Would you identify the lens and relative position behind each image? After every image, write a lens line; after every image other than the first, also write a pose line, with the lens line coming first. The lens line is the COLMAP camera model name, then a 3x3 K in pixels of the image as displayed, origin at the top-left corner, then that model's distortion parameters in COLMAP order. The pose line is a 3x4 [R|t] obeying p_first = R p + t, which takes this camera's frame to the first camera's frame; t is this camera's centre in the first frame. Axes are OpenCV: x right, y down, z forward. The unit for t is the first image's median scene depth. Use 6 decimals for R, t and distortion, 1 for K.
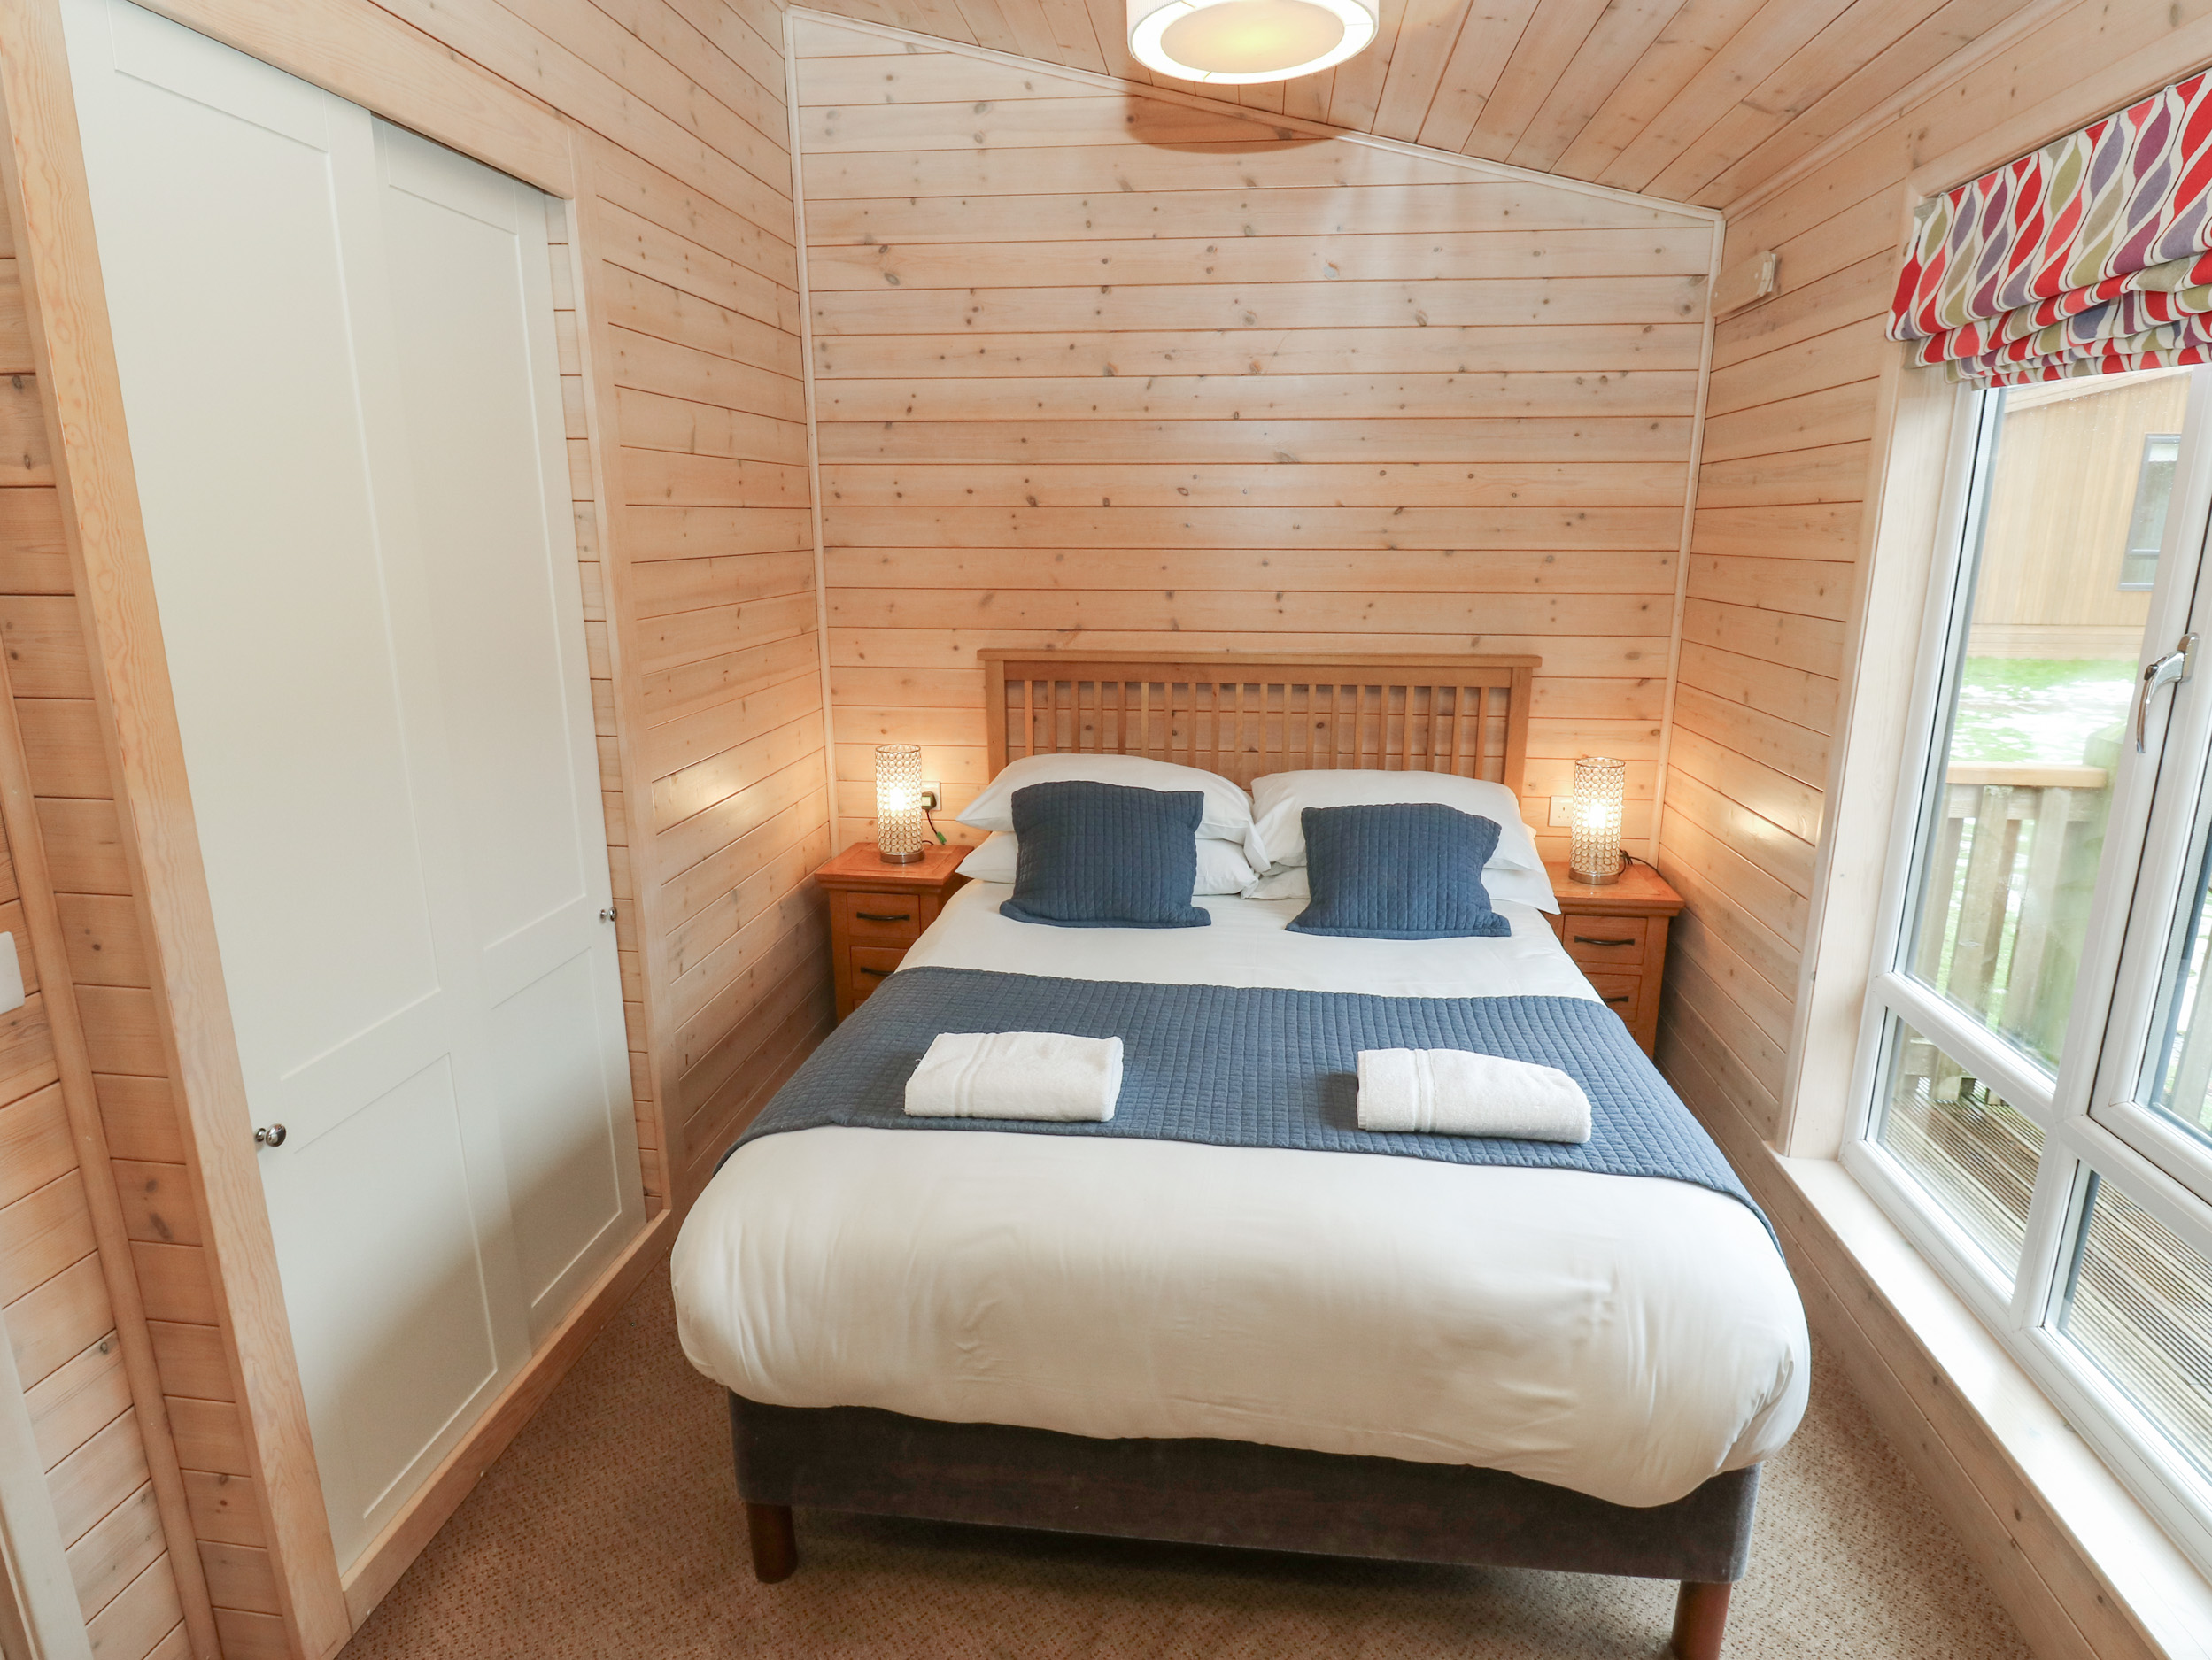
lens RADIAL K [[1159.8, 0, 1097.1], [0, 1159.8, 816.2], [0, 0, 1]] dist [-0.004044, -0.011088]
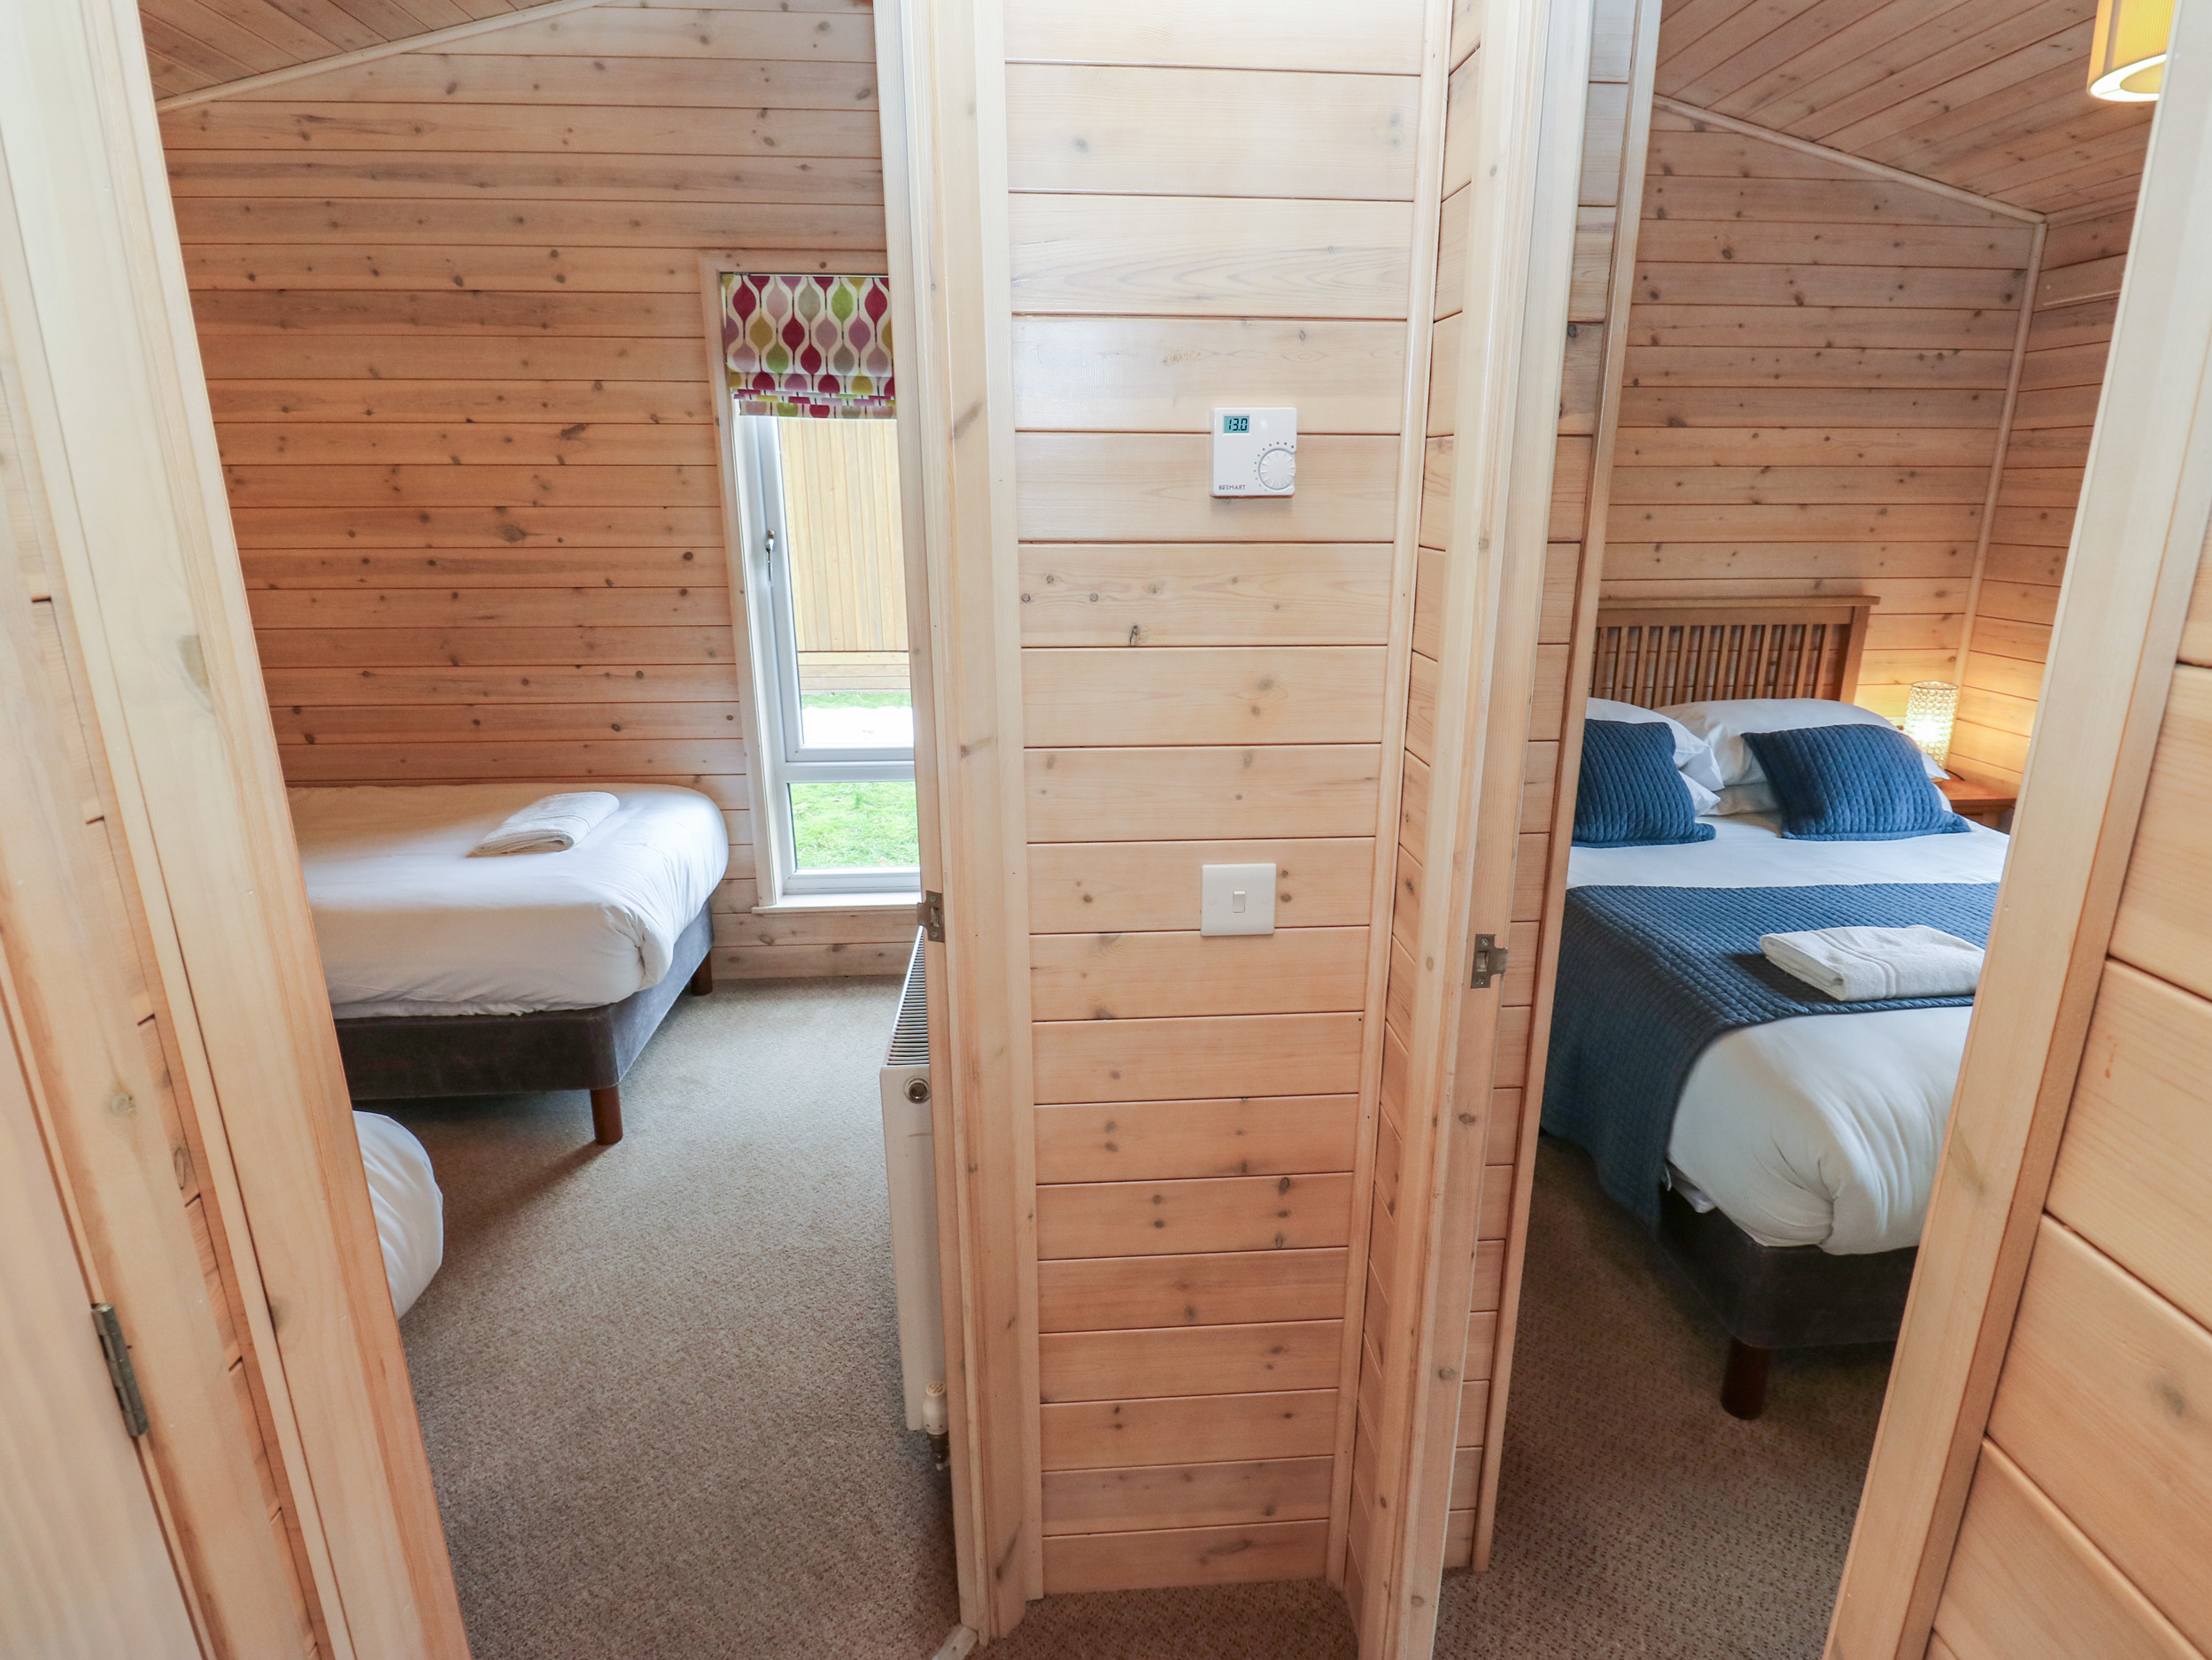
lens RADIAL K [[1159.8, 0, 1114.6], [0, 1159.8, 820.3], [0, 0, 1]] dist [-0.004044, -0.011088]
pose [[0.982301, -0.057598, 0.178232, -1.100120], [0.050702, 0.997787, 0.043011, -0.005000], [-0.180315, -0.033213, 0.983048, -0.010159]]
